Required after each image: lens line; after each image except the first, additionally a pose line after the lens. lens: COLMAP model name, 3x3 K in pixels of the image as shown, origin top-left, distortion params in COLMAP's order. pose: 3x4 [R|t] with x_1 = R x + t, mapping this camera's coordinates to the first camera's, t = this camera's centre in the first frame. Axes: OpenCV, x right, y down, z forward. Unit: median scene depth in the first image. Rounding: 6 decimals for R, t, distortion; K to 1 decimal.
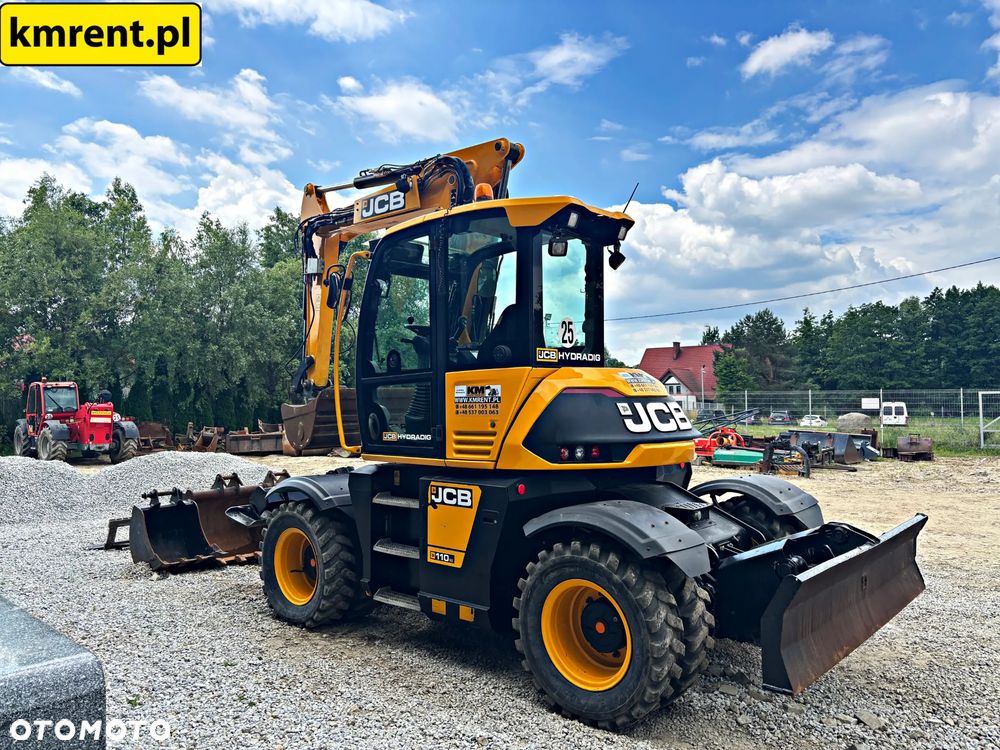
lens RADIAL K [[766.6, 0, 500.0], [0, 766.6, 375.0], [0, 0, 1]] dist [0.037878, -0.037745]
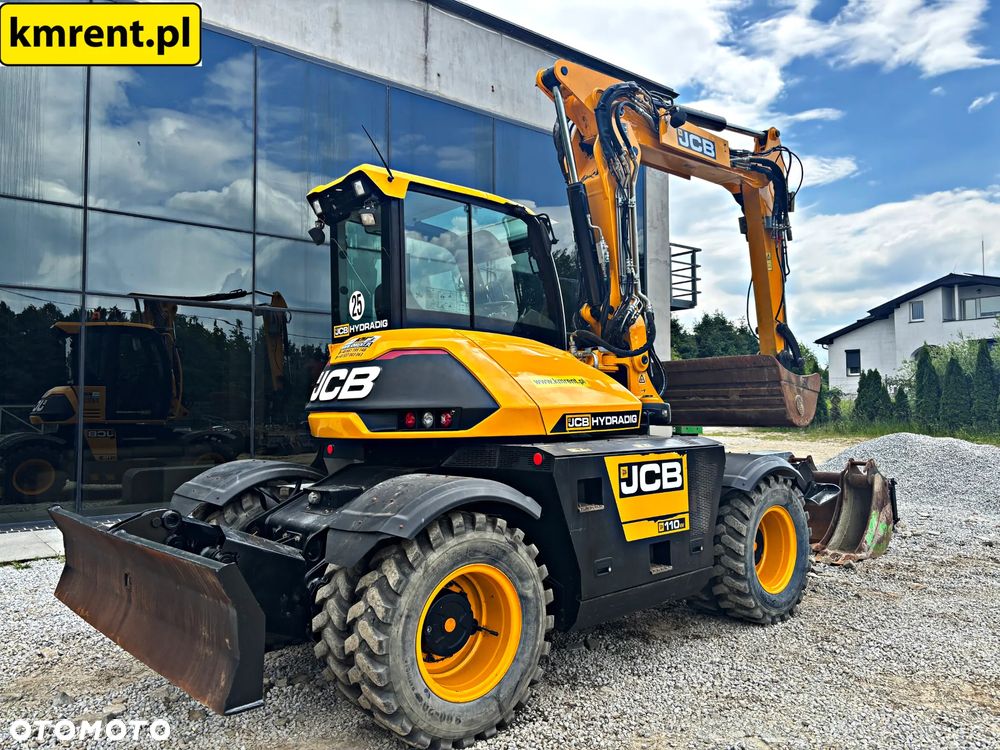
lens RADIAL K [[766.6, 0, 500.0], [0, 766.6, 375.0], [0, 0, 1]] dist [0.037878, -0.037745]
pose [[-0.093798, -0.035680, -0.994952, 0.746518], [0.047867, 0.998040, -0.040304, 0.060682], [0.994440, -0.051406, -0.091907, 0.876094]]
